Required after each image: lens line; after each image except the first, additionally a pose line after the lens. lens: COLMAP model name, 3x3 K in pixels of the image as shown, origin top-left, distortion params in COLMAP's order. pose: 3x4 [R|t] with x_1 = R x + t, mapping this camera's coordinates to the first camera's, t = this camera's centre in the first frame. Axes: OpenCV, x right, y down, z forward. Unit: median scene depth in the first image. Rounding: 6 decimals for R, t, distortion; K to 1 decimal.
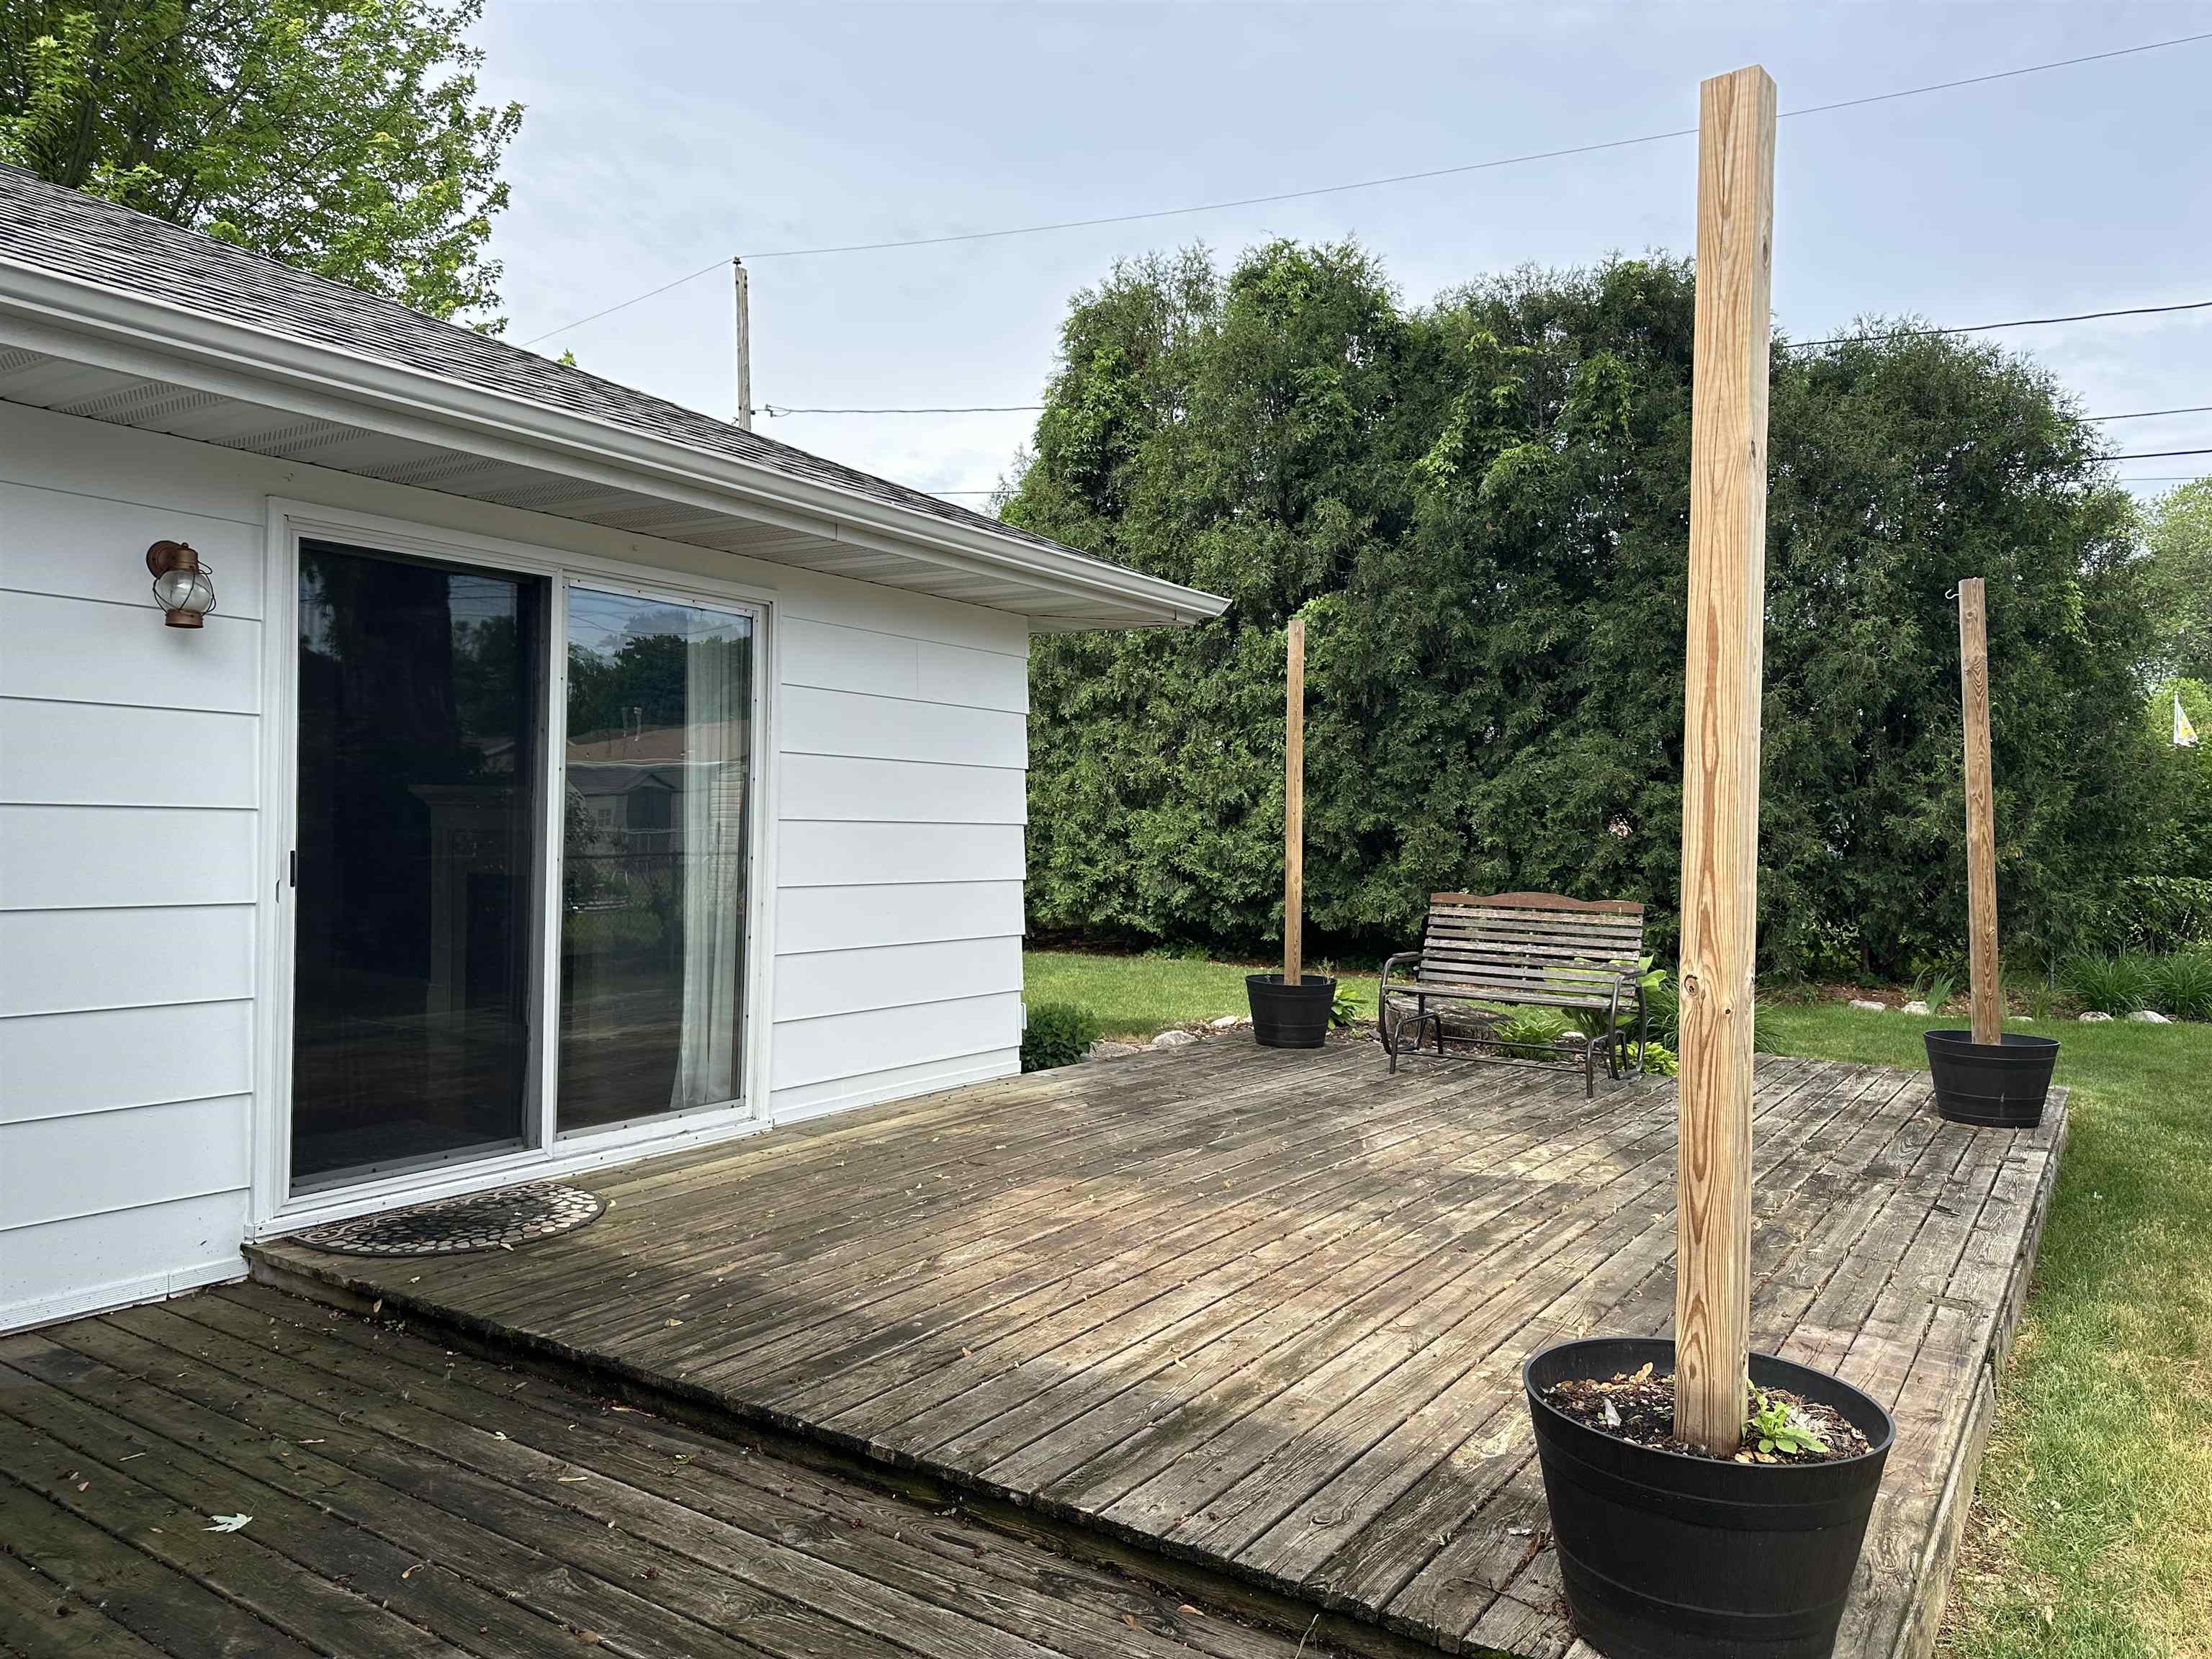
lens RADIAL K [[1535.5, 0, 1106.0], [0, 1535.5, 829.5], [0, 0, 1]] dist [0.120201, -0.156403]
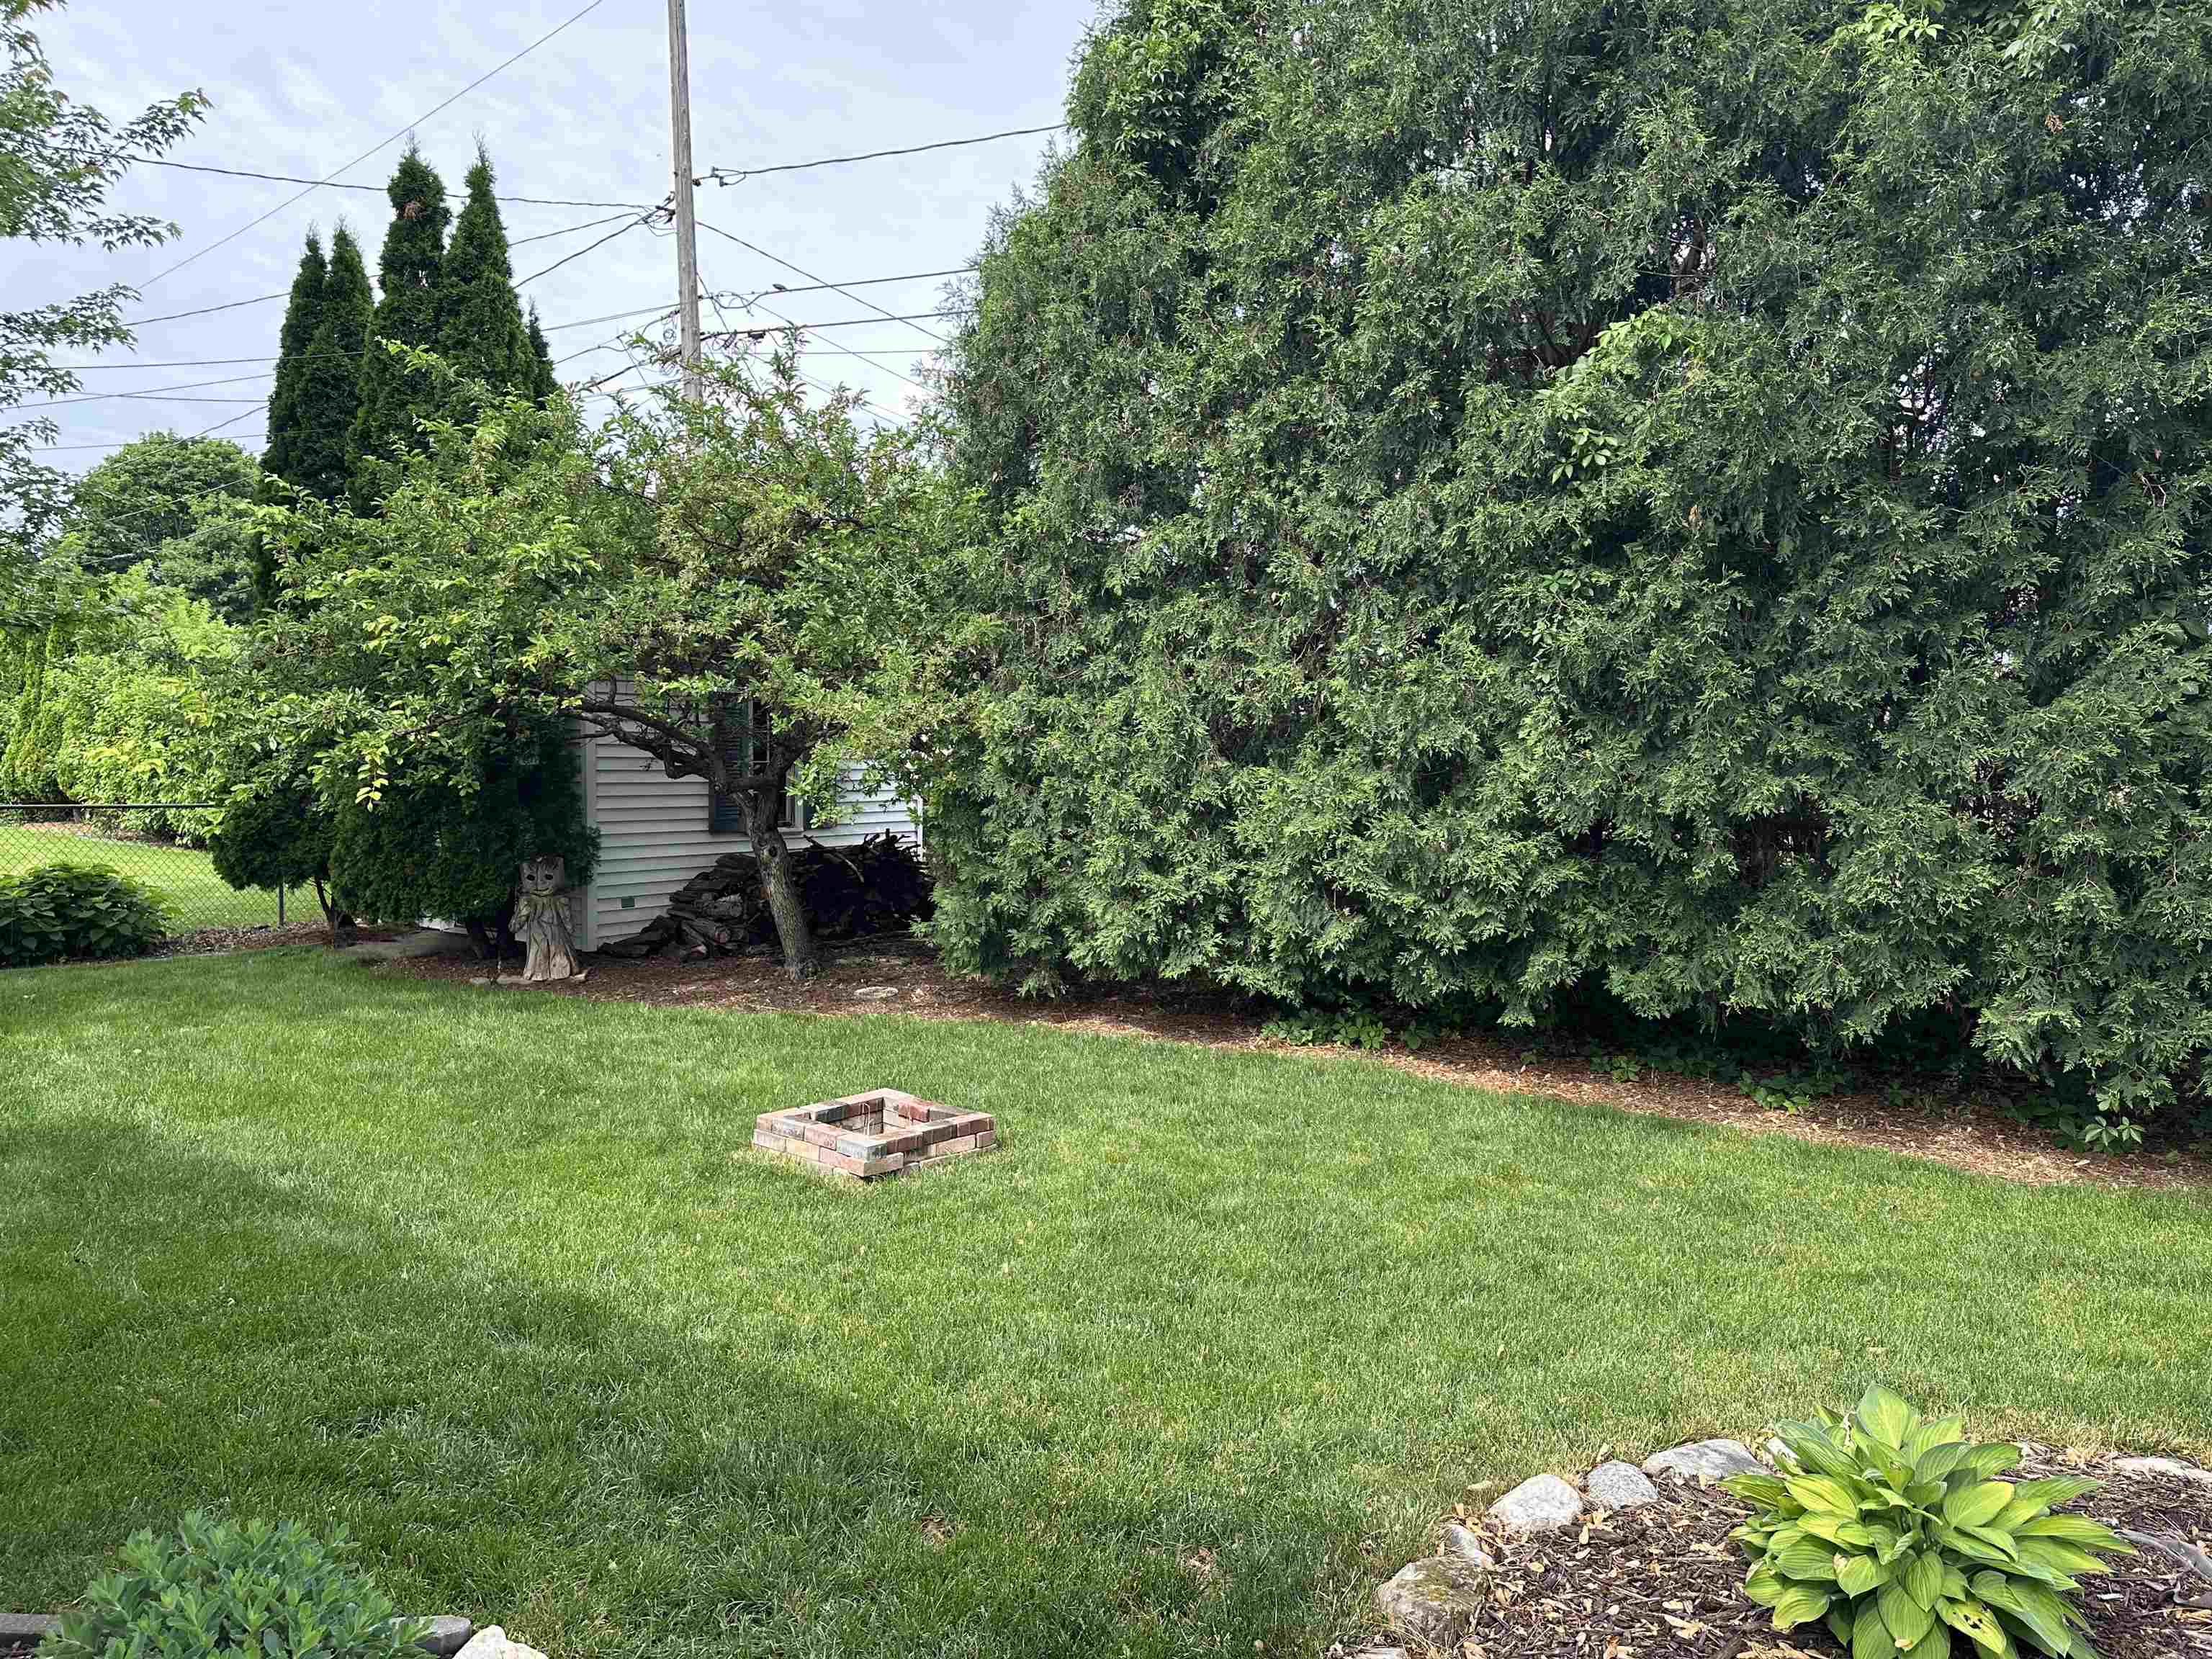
lens RADIAL K [[1535.5, 0, 1106.0], [0, 1535.5, 829.5], [0, 0, 1]] dist [0.120201, -0.156403]
pose [[0.997155, -0.004082, -0.075265, 0.011188], [0.007478, 0.998964, 0.044889, -0.015539], [0.075004, -0.045324, 0.996153, 0.485443]]
